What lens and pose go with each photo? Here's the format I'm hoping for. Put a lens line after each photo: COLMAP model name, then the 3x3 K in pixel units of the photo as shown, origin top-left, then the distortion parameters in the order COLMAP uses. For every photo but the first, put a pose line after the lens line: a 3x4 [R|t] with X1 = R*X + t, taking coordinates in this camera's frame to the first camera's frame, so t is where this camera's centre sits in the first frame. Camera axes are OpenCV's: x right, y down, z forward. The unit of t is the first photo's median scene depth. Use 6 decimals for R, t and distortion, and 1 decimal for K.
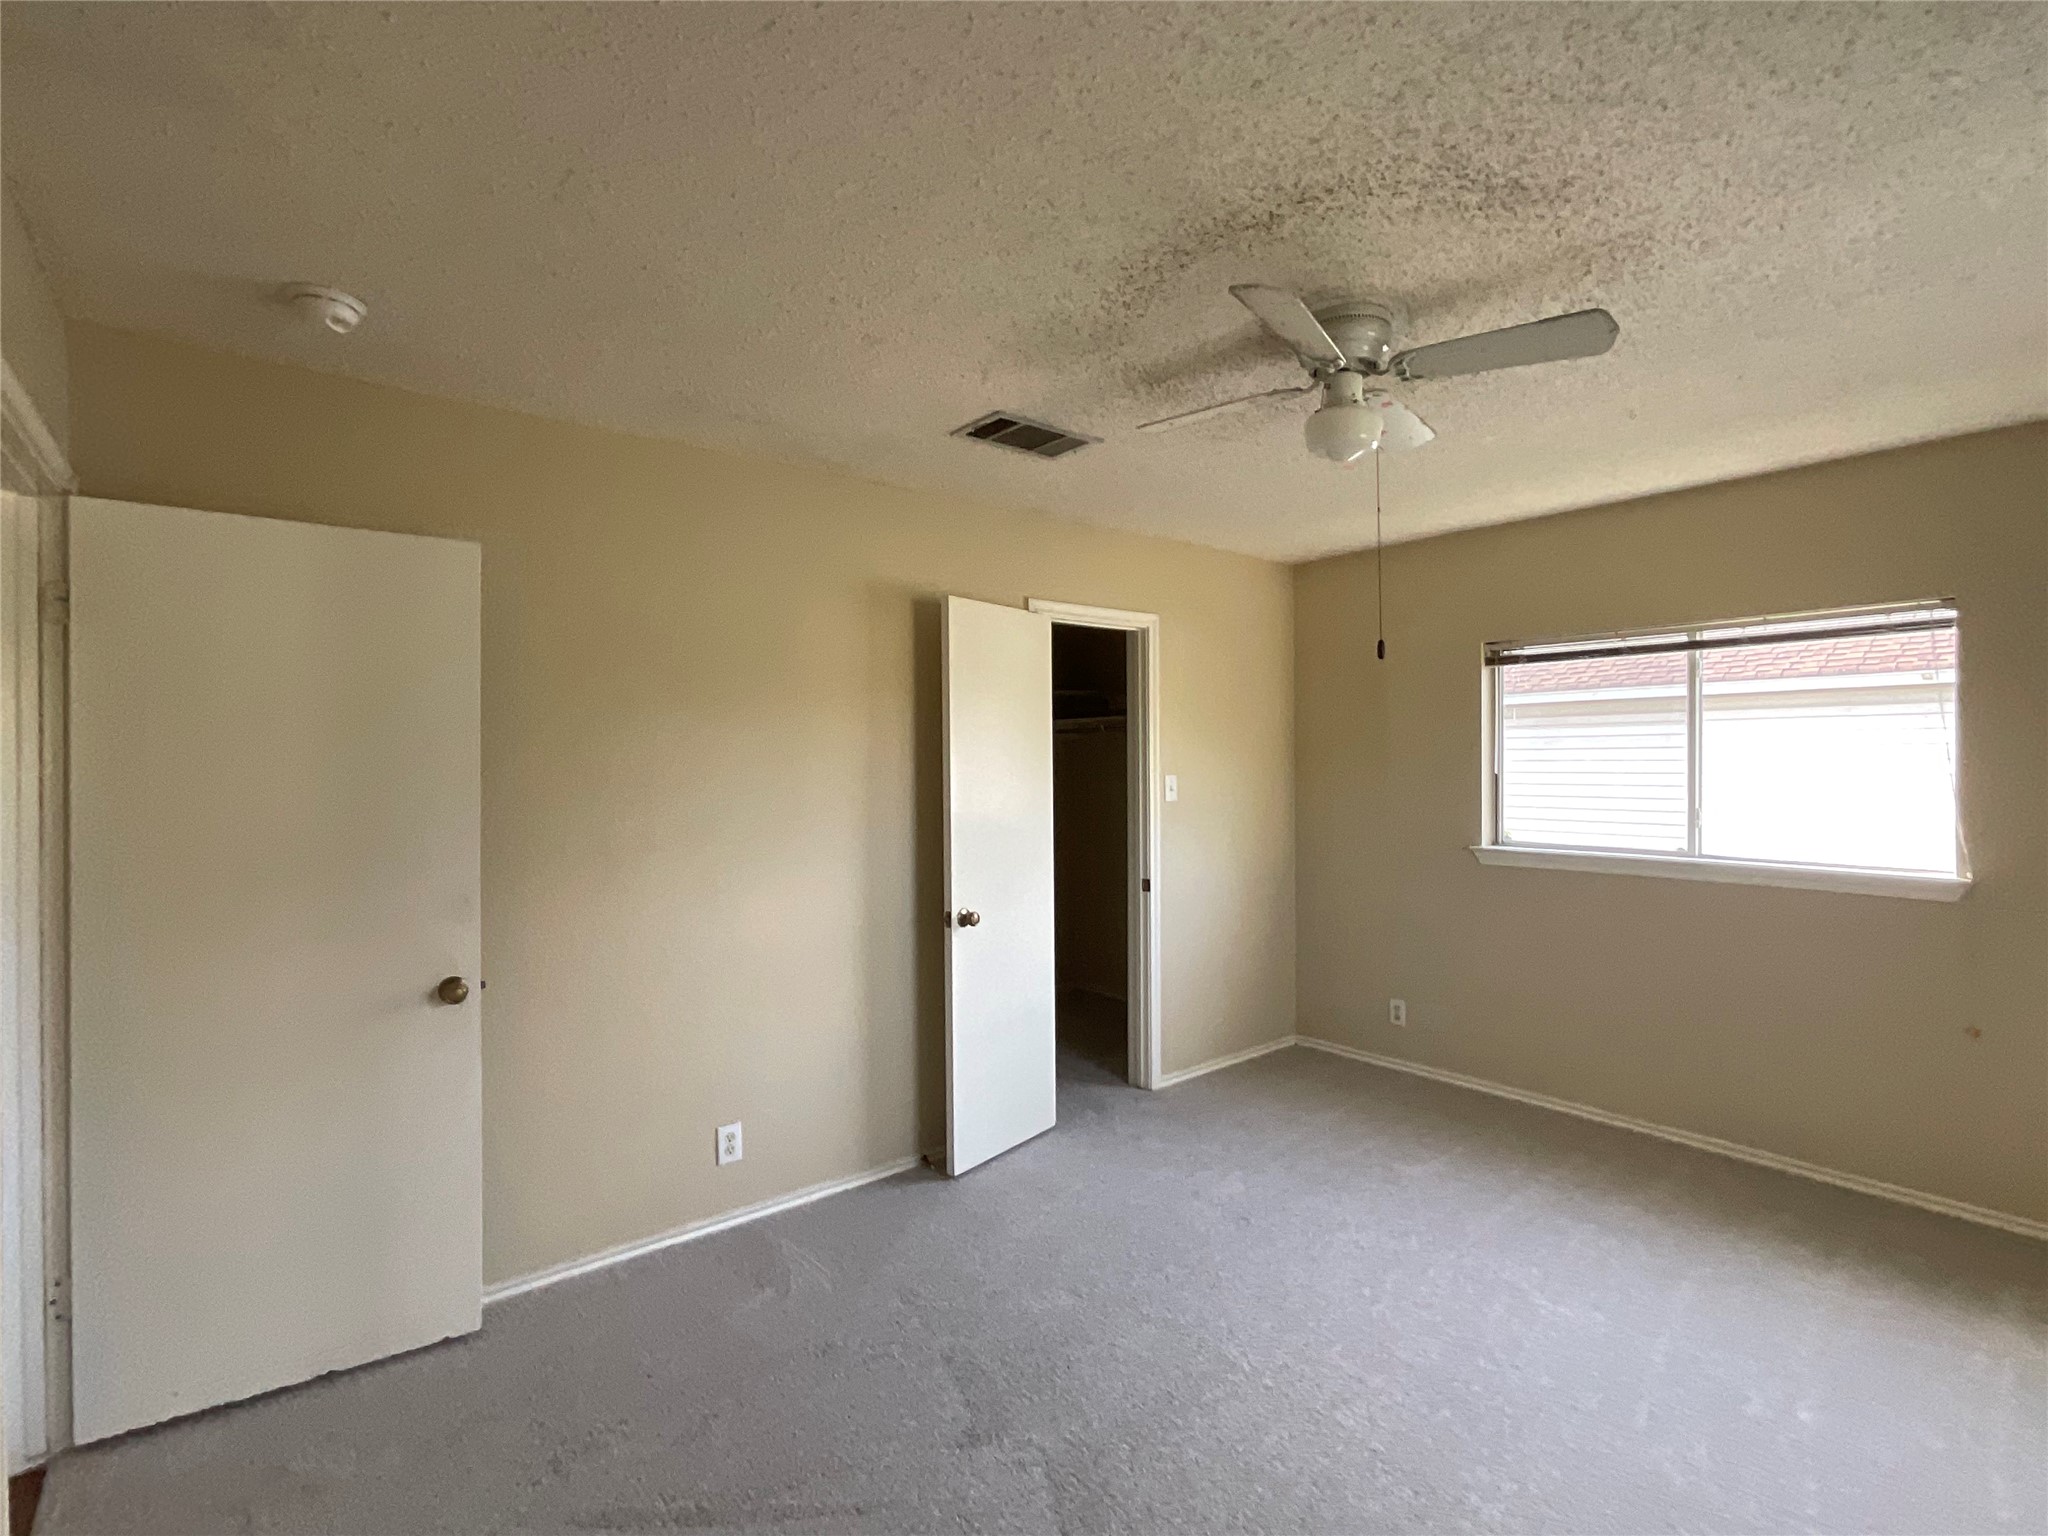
lens RADIAL K [[979.7, 0, 1048.9], [0, 979.7, 766.6], [0, 0, 1]] dist [0.004990, -0.000085]
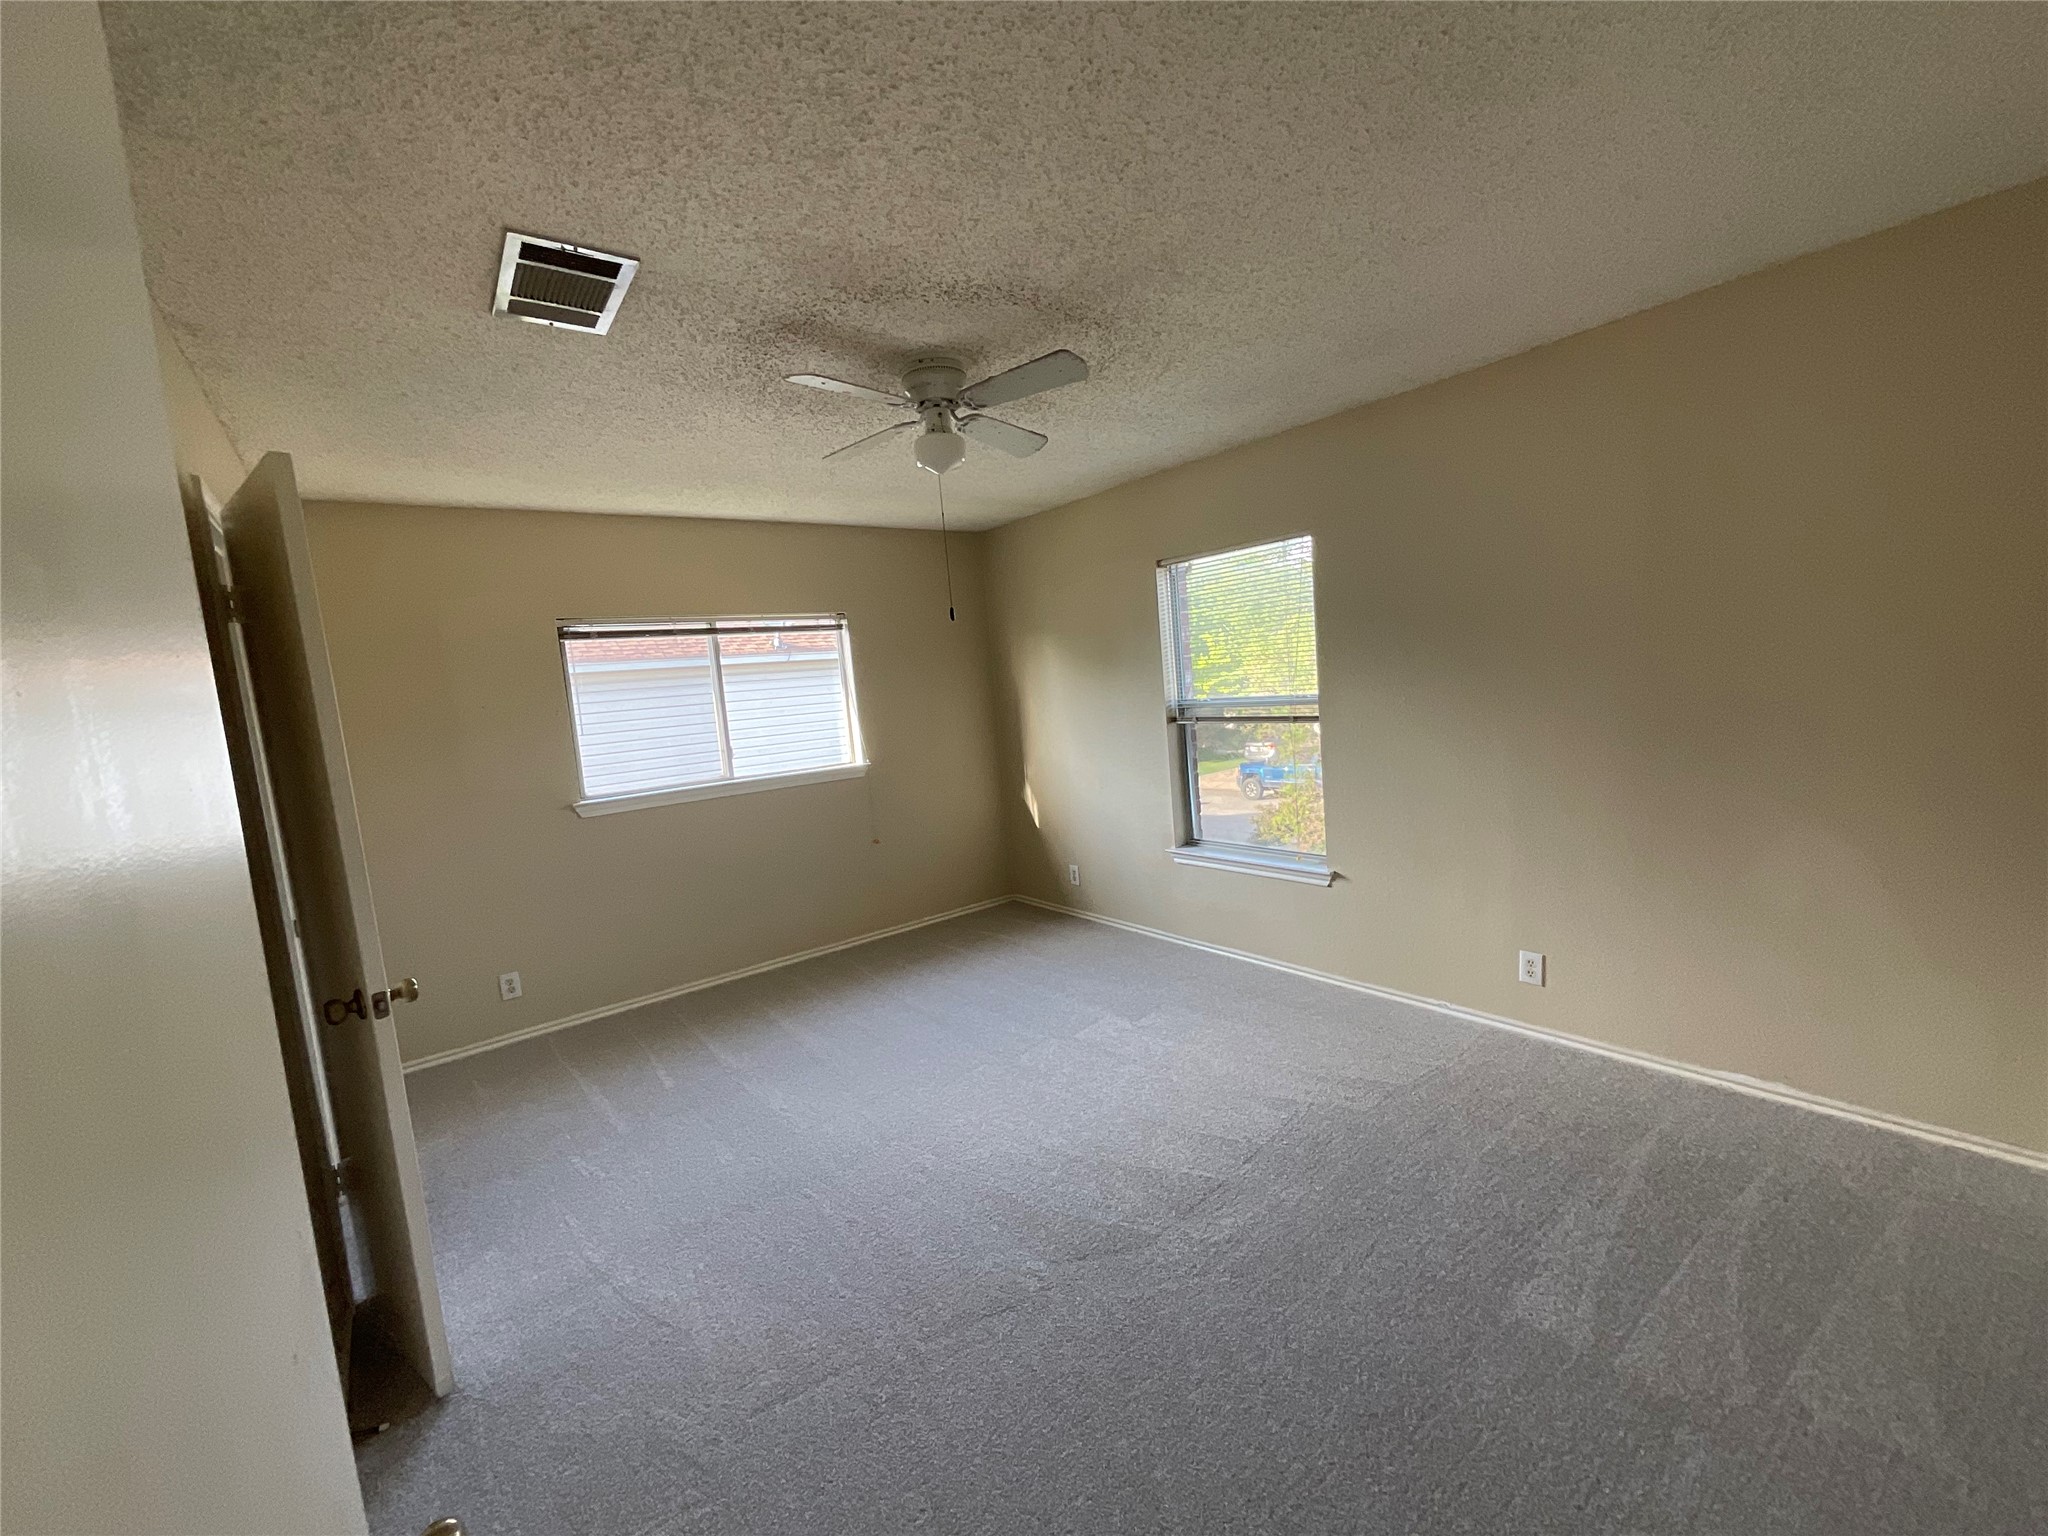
lens RADIAL K [[822.4, 0, 1022.2], [0, 822.4, 763.3], [0, 0, 1]] dist [-0.002692, -0.000226]
pose [[0.041991, -0.095425, 0.994551, -1.248754], [0.092391, 0.991534, 0.091234, -0.003649], [-0.994837, 0.088056, 0.050452, 1.225861]]
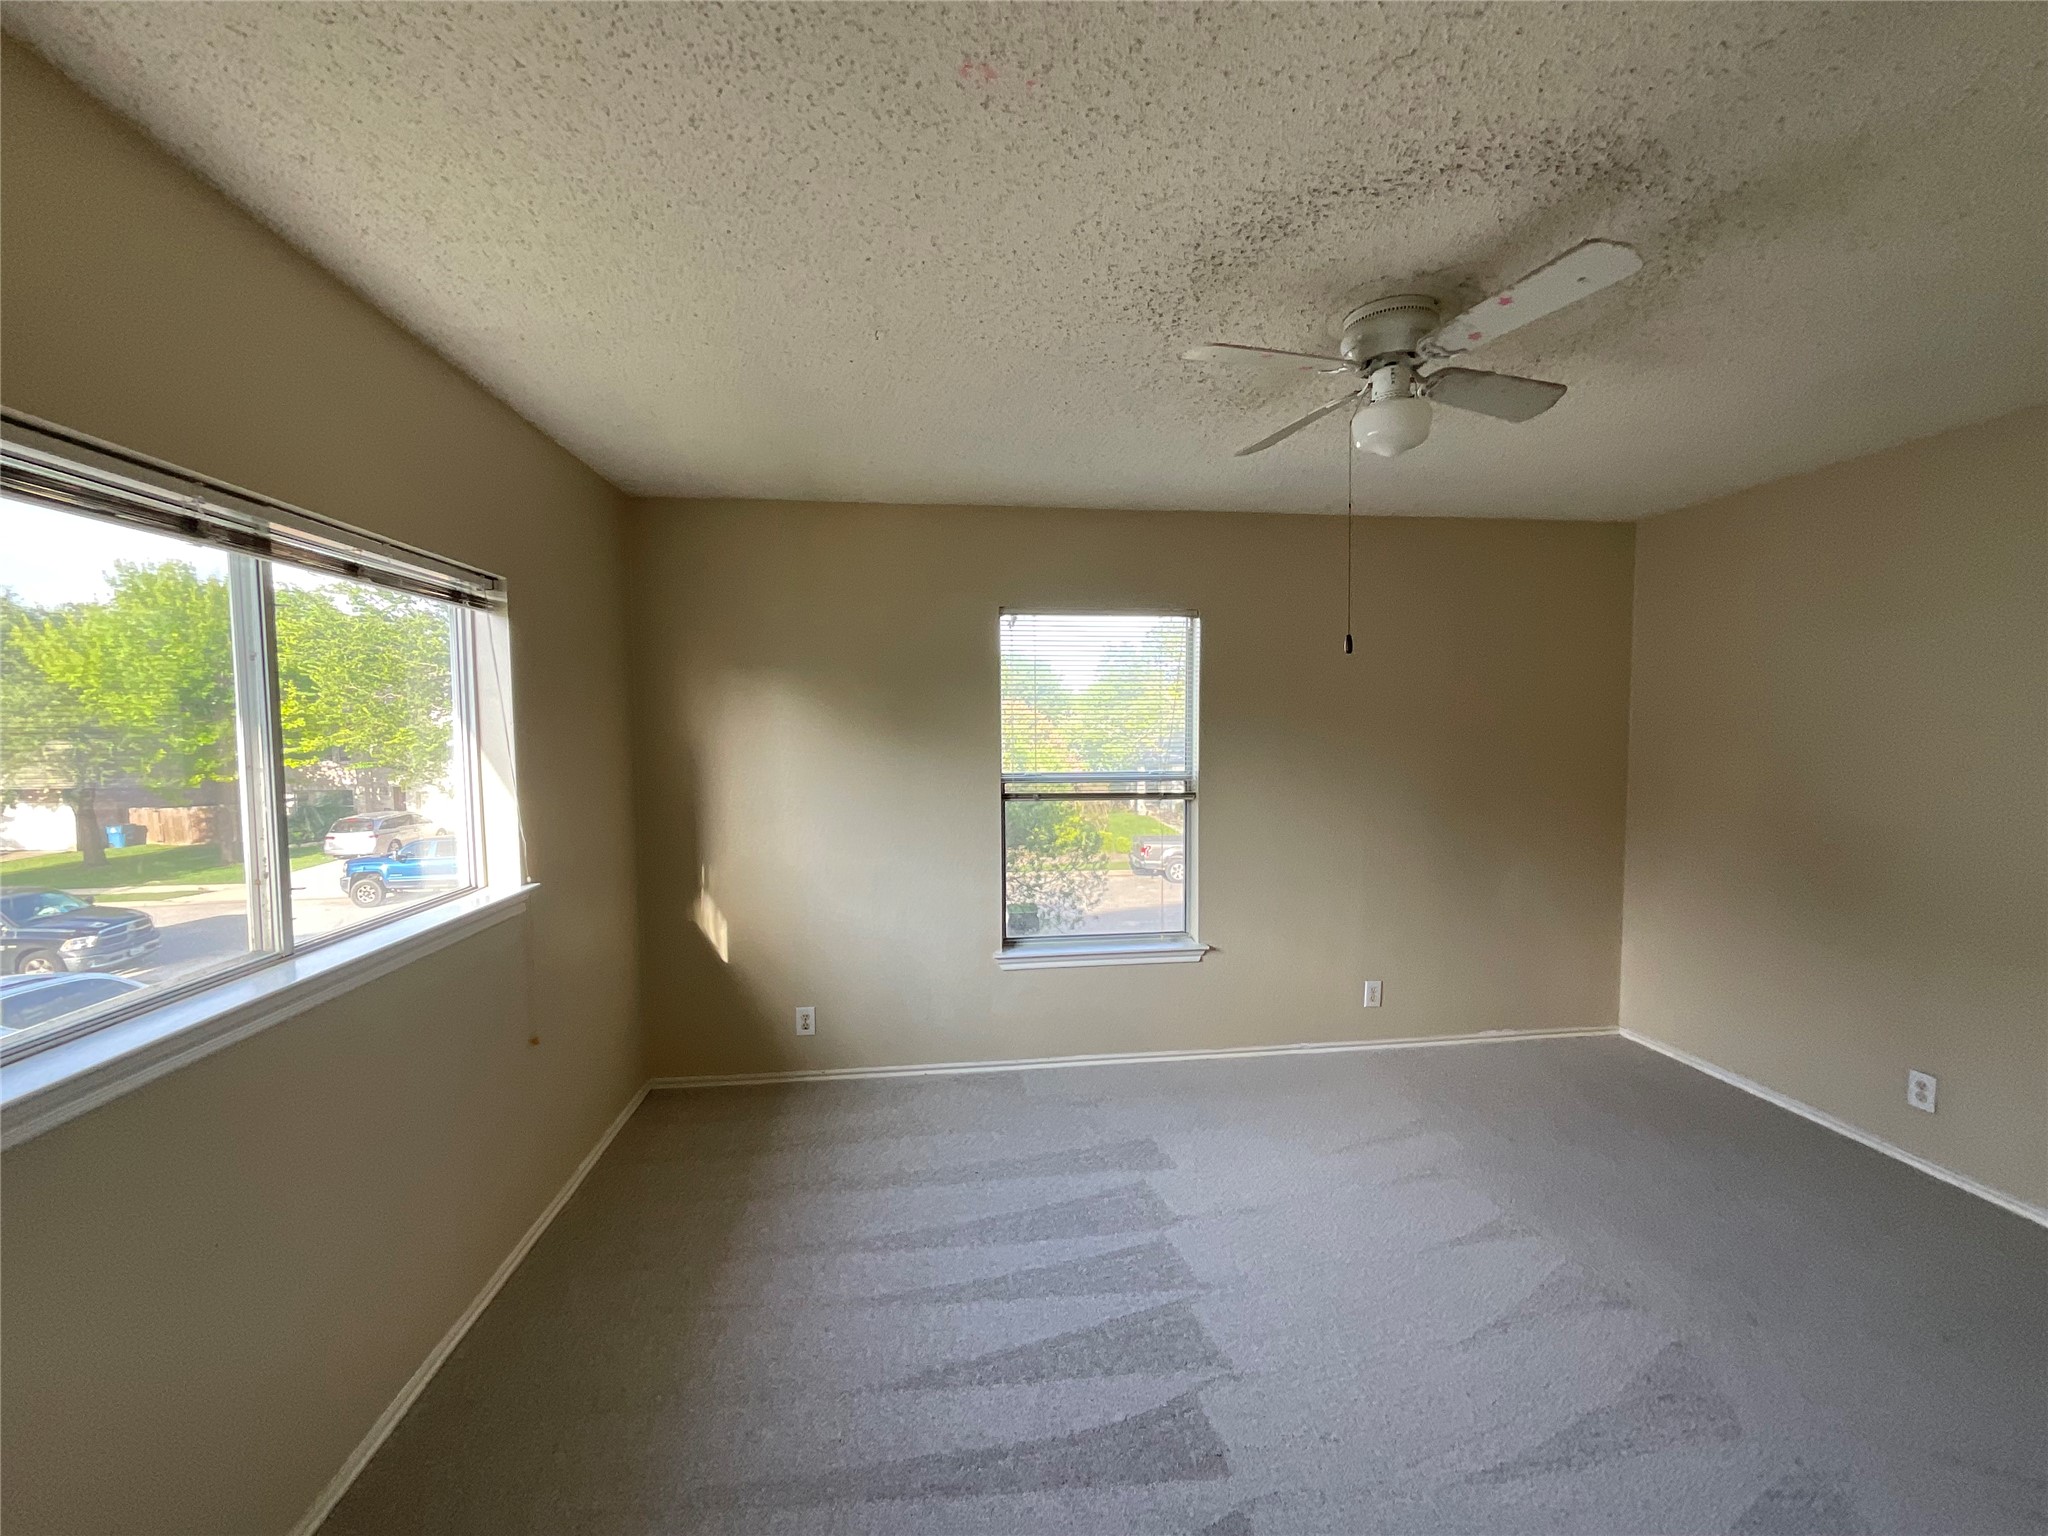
lens RADIAL K [[822.4, 0, 1022.5], [0, 822.4, 767.5], [0, 0, 1]] dist [-0.002692, -0.000226]
pose [[-0.833312, -0.017263, 0.552534, 0.216245], [0.017471, 0.998191, 0.057536, -0.064609], [-0.552527, 0.057599, -0.831502, 2.733528]]
